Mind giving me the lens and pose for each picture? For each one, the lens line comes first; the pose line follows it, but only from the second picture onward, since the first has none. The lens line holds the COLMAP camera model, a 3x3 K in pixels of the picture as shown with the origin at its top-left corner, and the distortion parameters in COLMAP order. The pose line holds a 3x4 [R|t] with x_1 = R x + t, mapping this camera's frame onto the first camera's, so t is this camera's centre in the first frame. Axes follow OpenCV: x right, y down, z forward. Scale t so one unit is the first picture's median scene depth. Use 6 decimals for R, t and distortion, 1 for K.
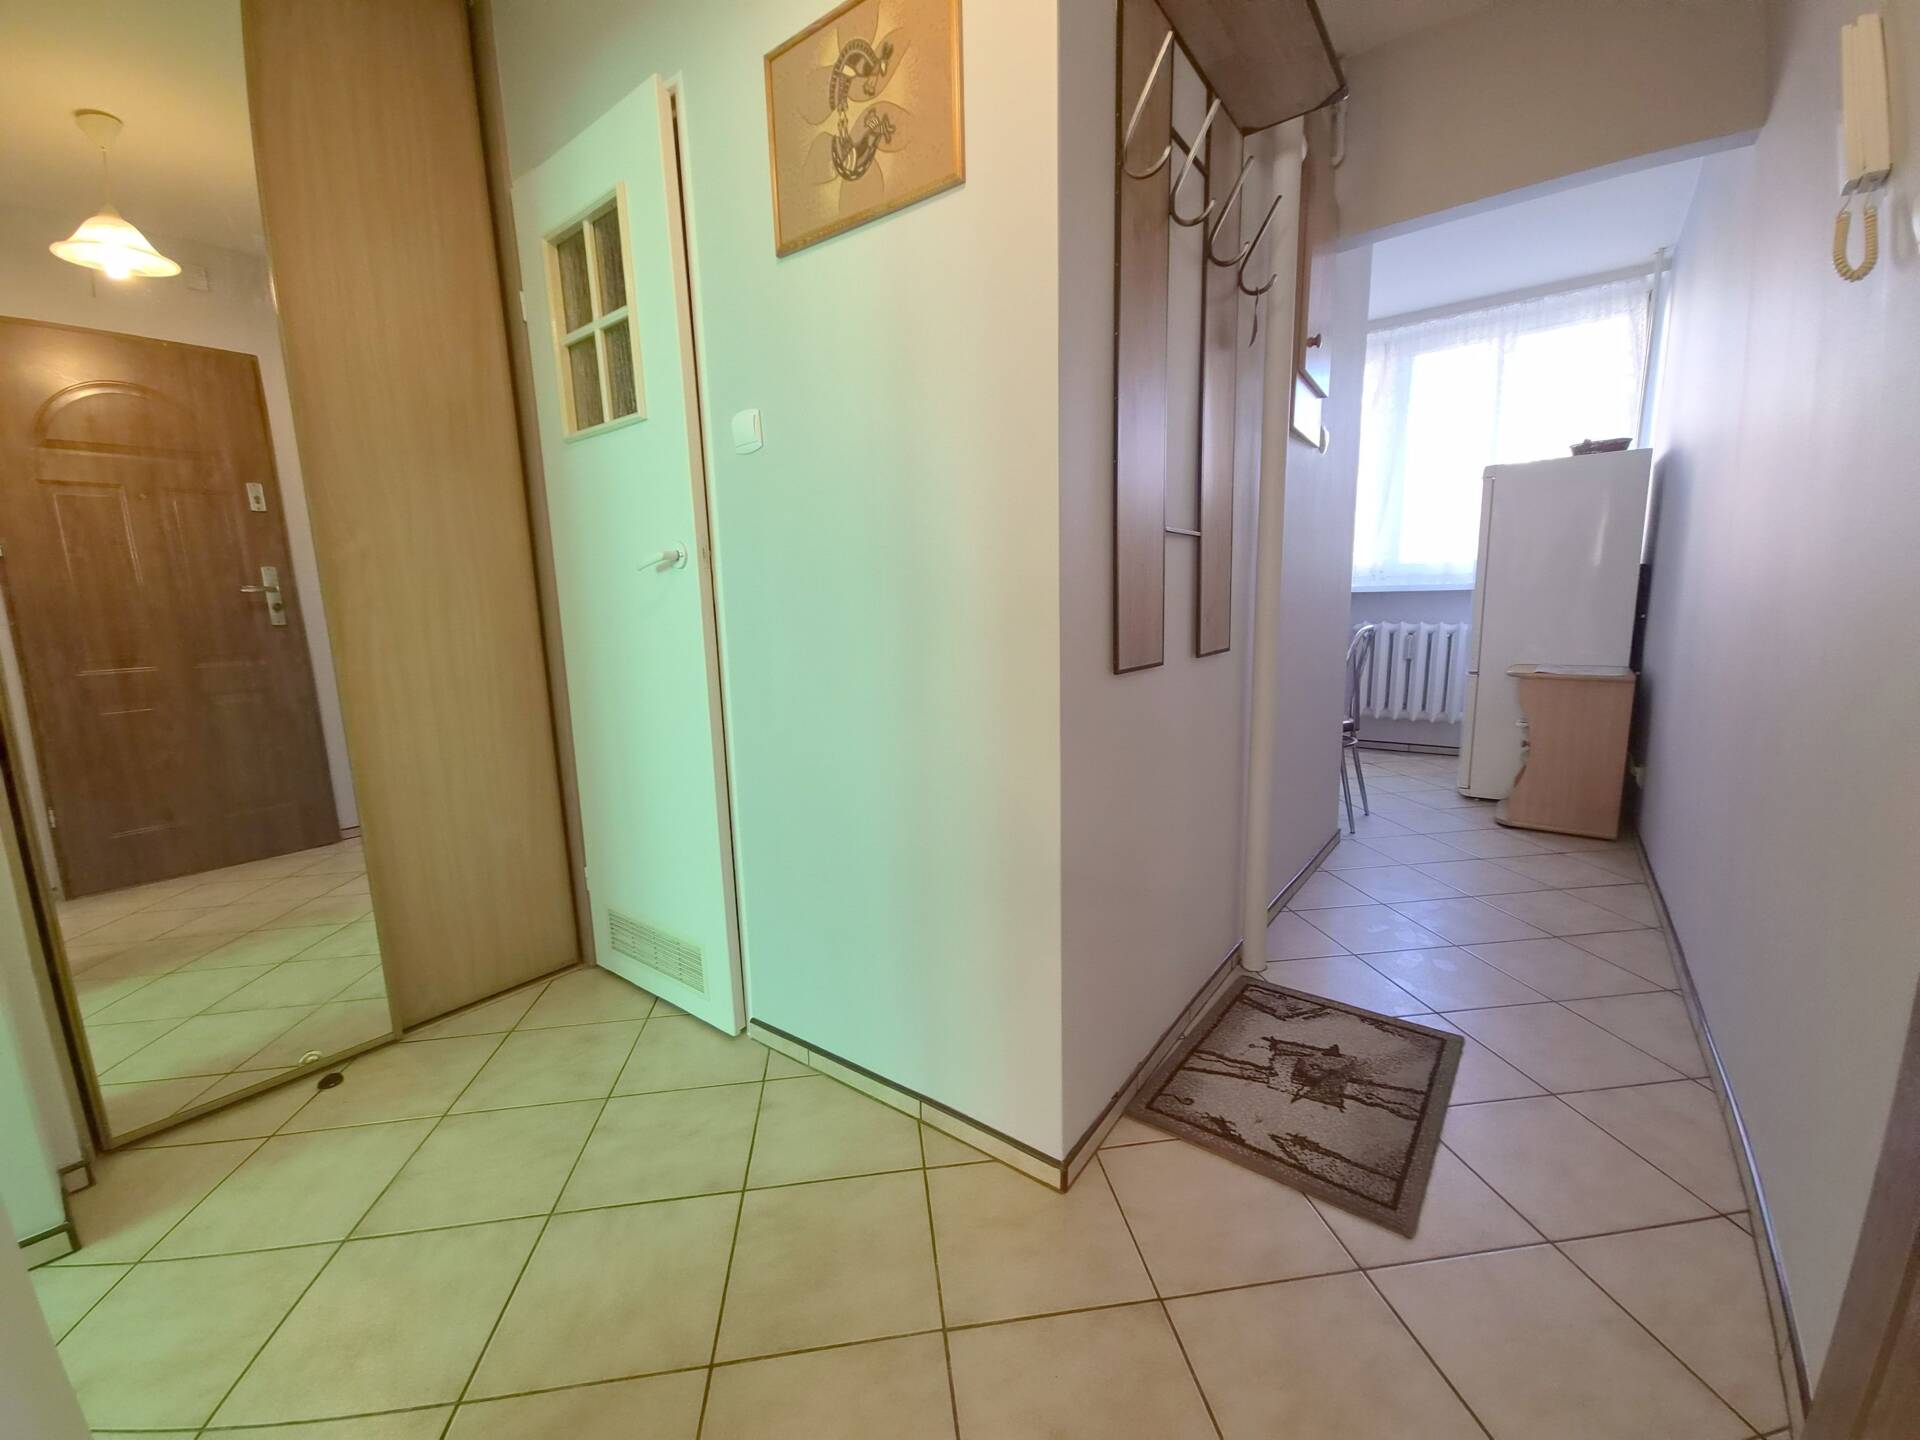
lens RADIAL K [[778.5, 0, 956.8], [0, 778.5, 714.1], [0, 0, 1]] dist [0.014406, -0.005680]
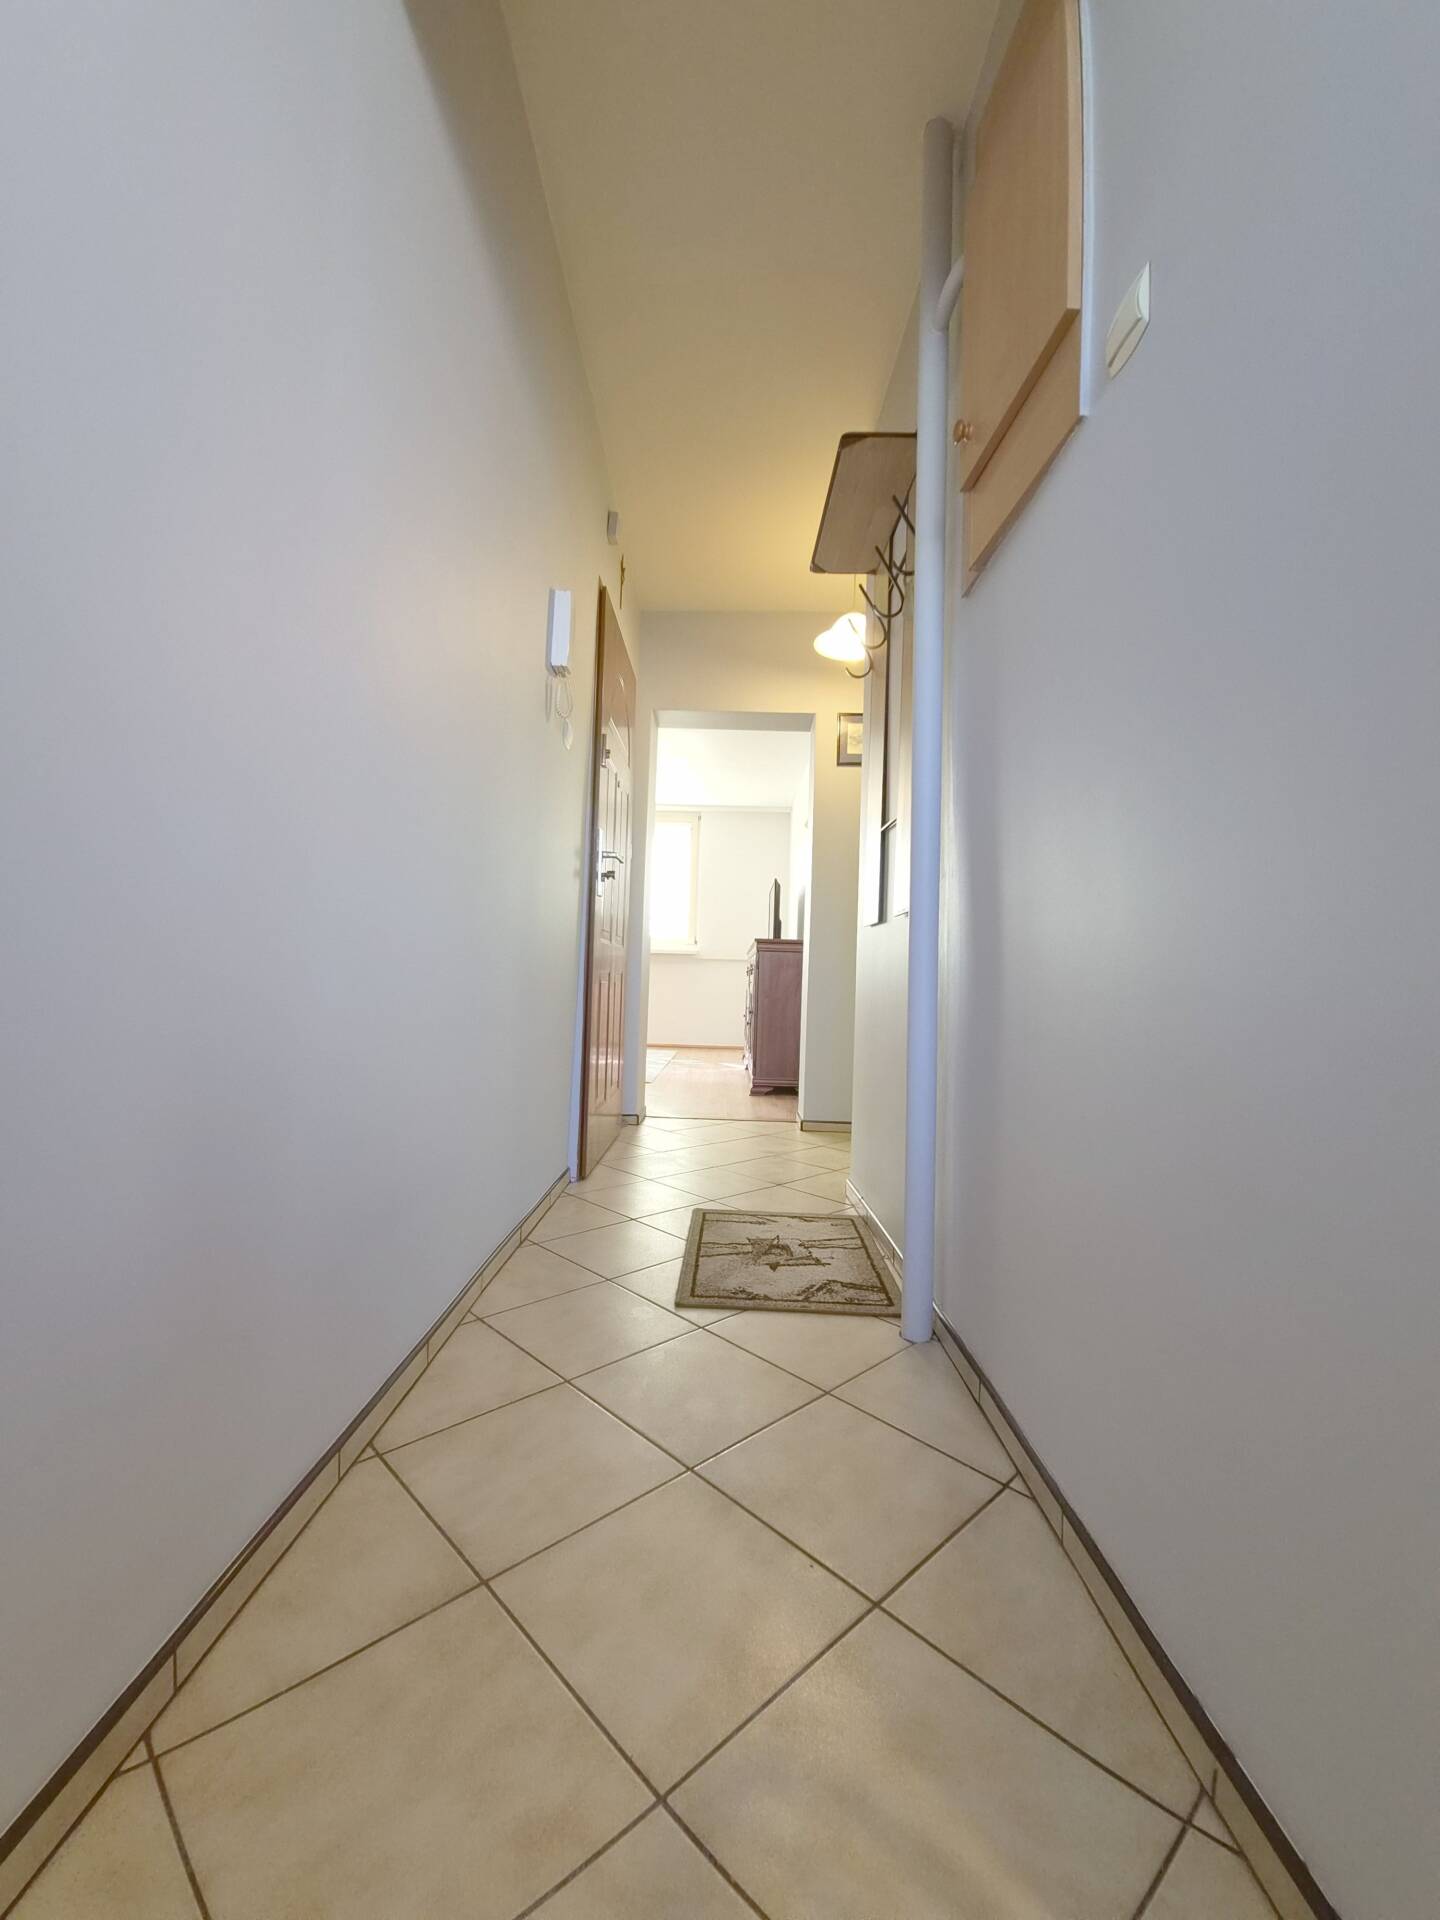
lens RADIAL K [[778.5, 0, 720.0], [0, 778.5, 960.0], [0, 0, 1]] dist [0.014406, -0.005680]
pose [[-0.799342, -0.019827, -0.600549, 1.276817], [-0.108959, 0.987669, 0.112418, -0.111731], [0.590915, 0.155296, -0.791646, 1.858313]]
